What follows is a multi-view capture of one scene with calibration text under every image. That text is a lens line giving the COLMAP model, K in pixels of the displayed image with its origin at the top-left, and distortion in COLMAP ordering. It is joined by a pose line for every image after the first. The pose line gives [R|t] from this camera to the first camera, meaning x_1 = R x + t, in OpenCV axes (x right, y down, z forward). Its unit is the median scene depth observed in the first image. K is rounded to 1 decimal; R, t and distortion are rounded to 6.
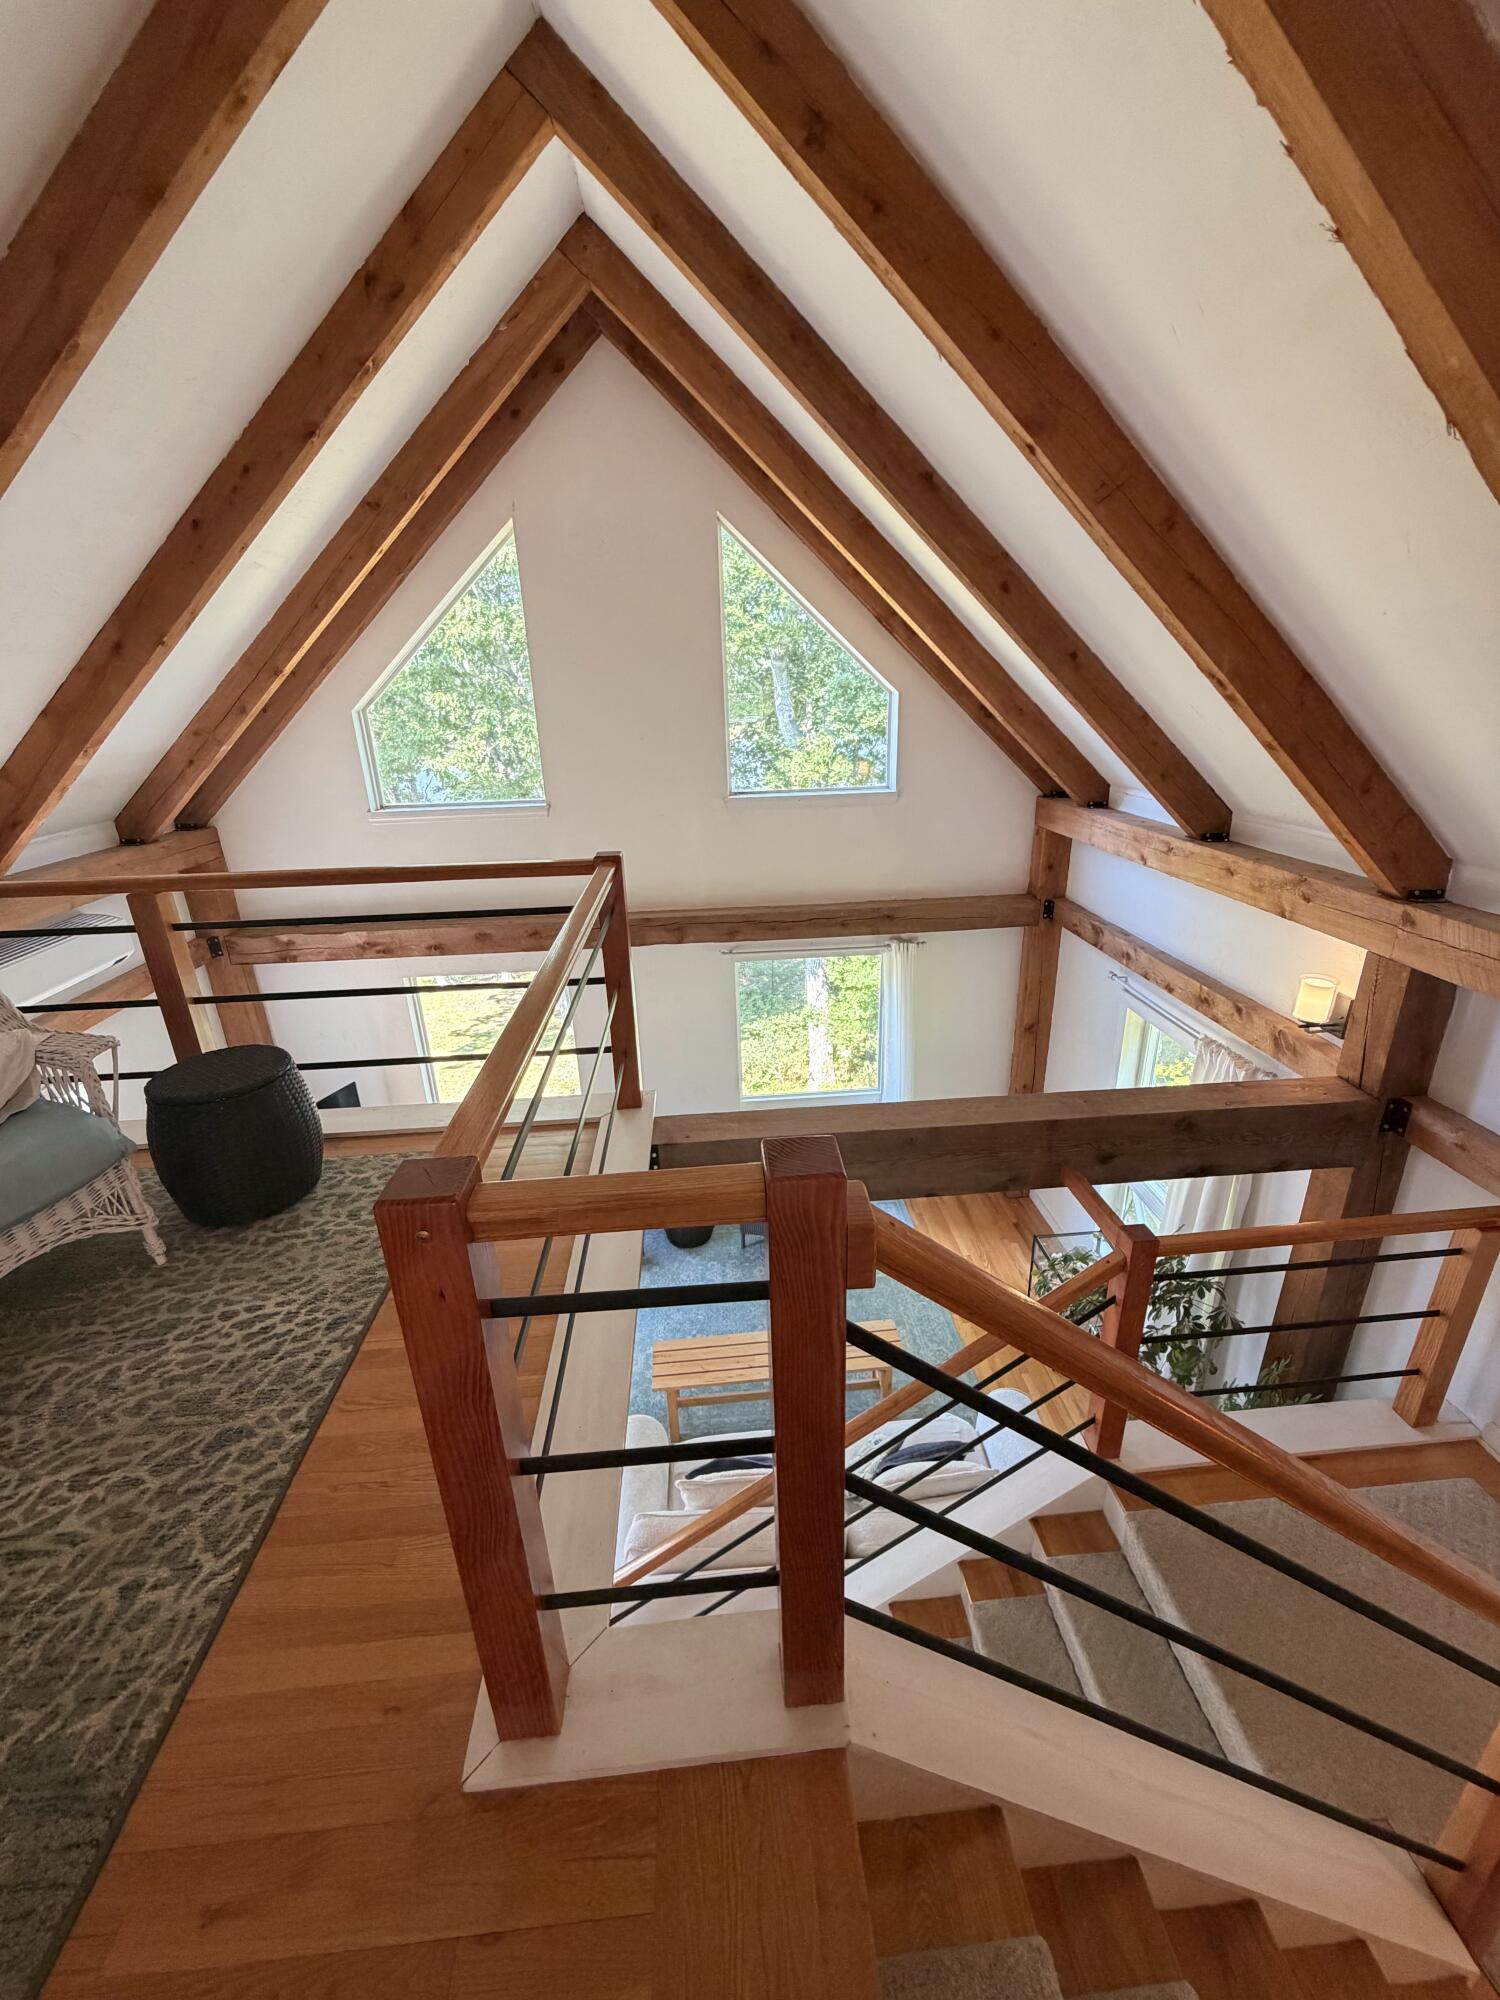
lens RADIAL K [[798.6, 0, 754.4], [0, 798.6, 988.7], [0, 0, 1]] dist [-0.000068, 0.000250]
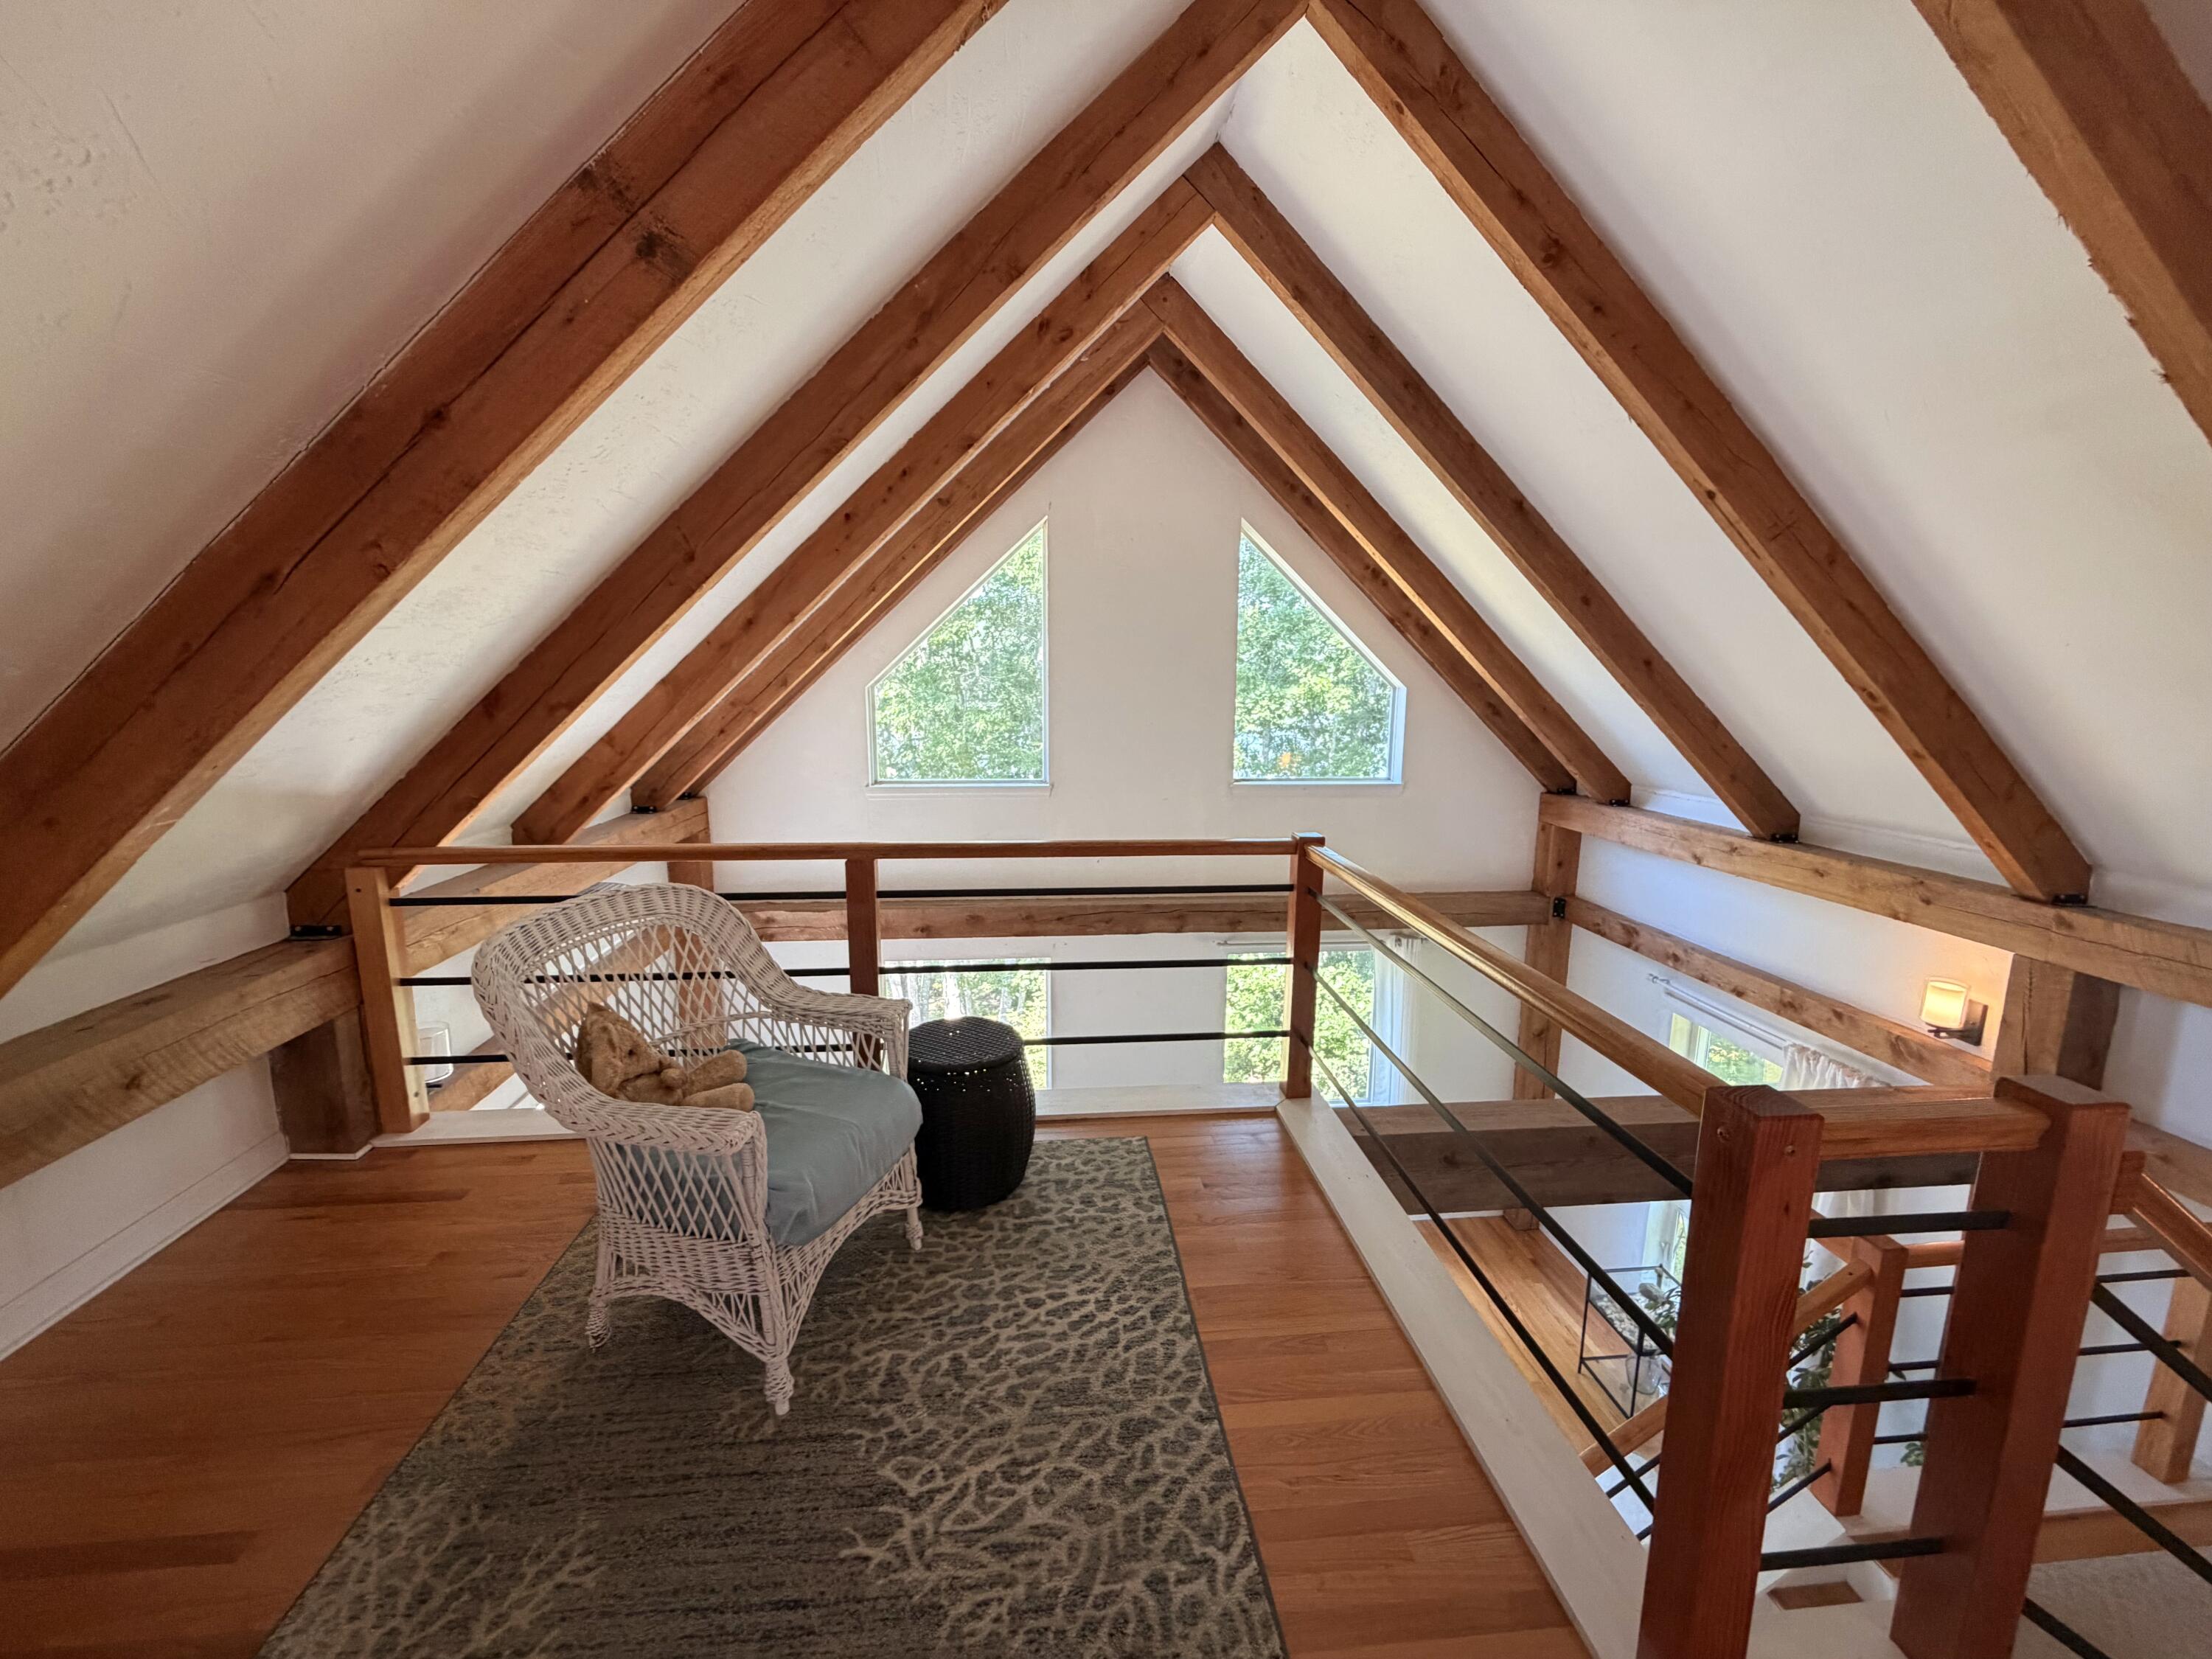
lens RADIAL K [[883.3, 0, 1099.2], [0, 883.3, 823.3], [0, 0, 1]] dist [-0.000068, 0.000250]
pose [[0.999216, 0.030912, 0.024754, -0.390804], [-0.025659, 0.981469, -0.189896, 0.030484], [-0.030165, 0.189112, 0.981492, -0.083416]]
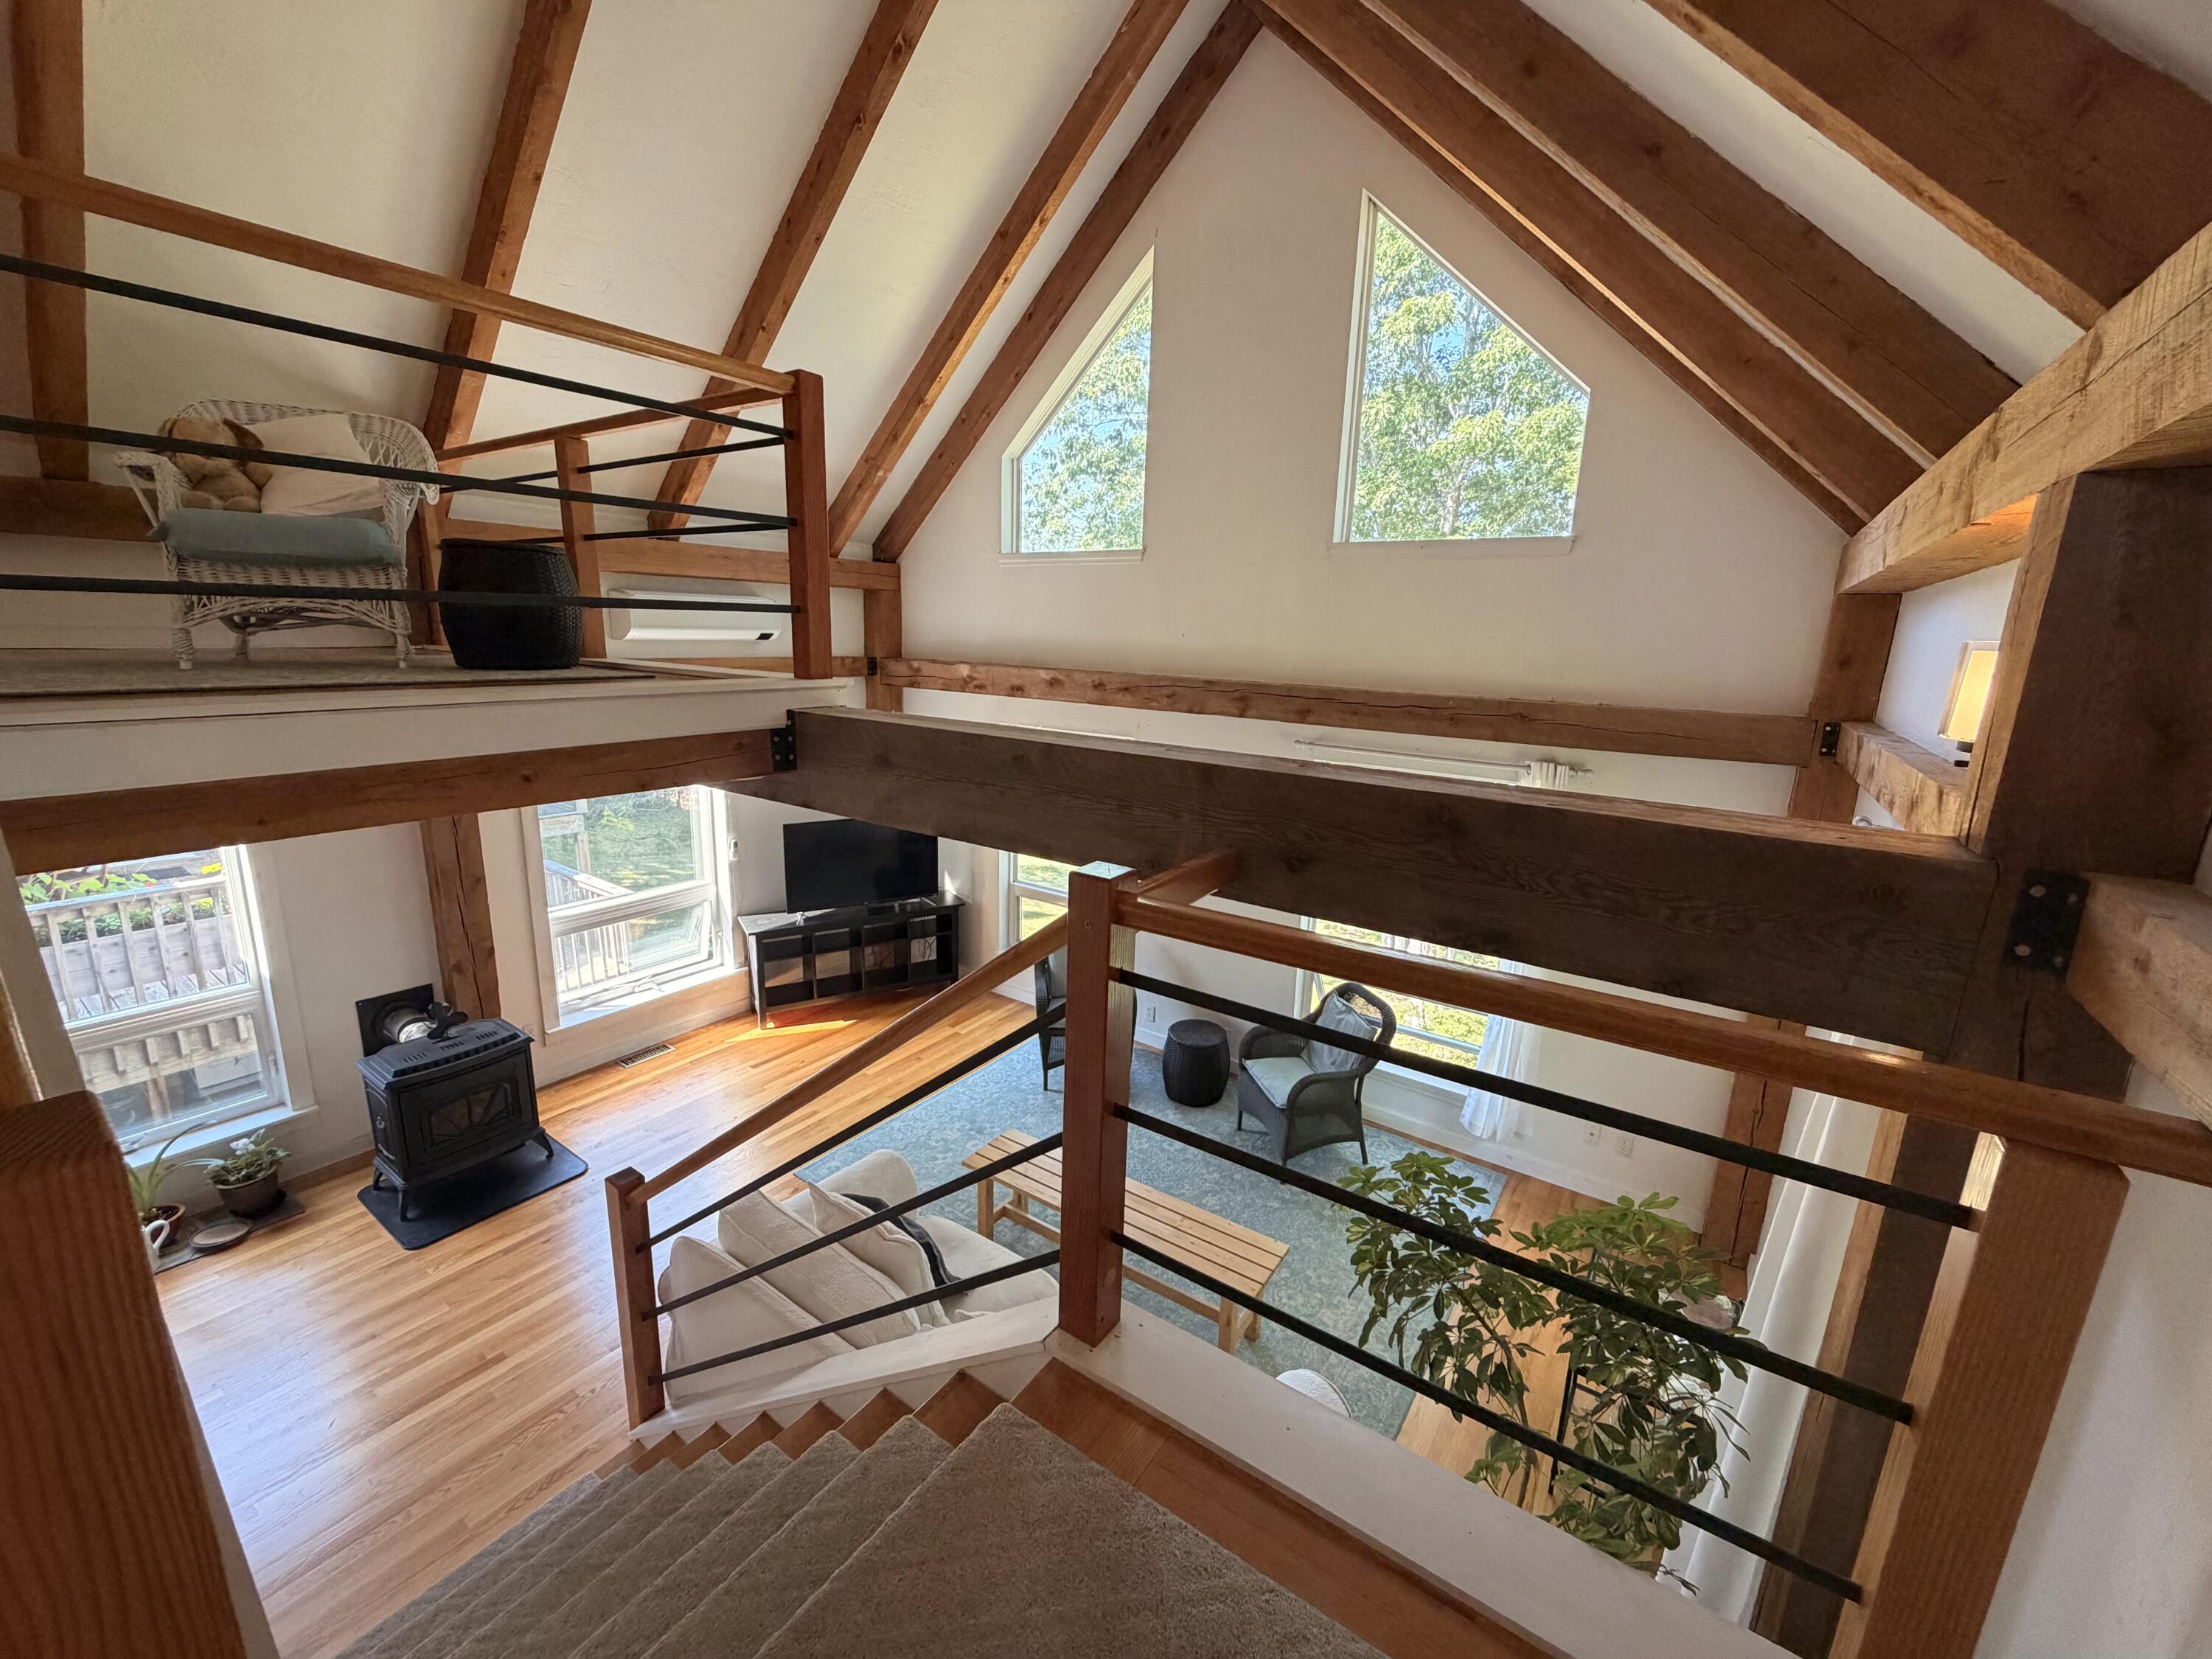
lens RADIAL K [[883.3, 0, 1110.5], [0, 883.3, 826.5], [0, 0, 1]] dist [-0.000068, 0.000250]
pose [[0.776760, 0.186765, -0.601467, 0.661479], [-0.270205, 0.961483, -0.050399, 0.237843], [0.568888, 0.201667, 0.797306, 0.403130]]
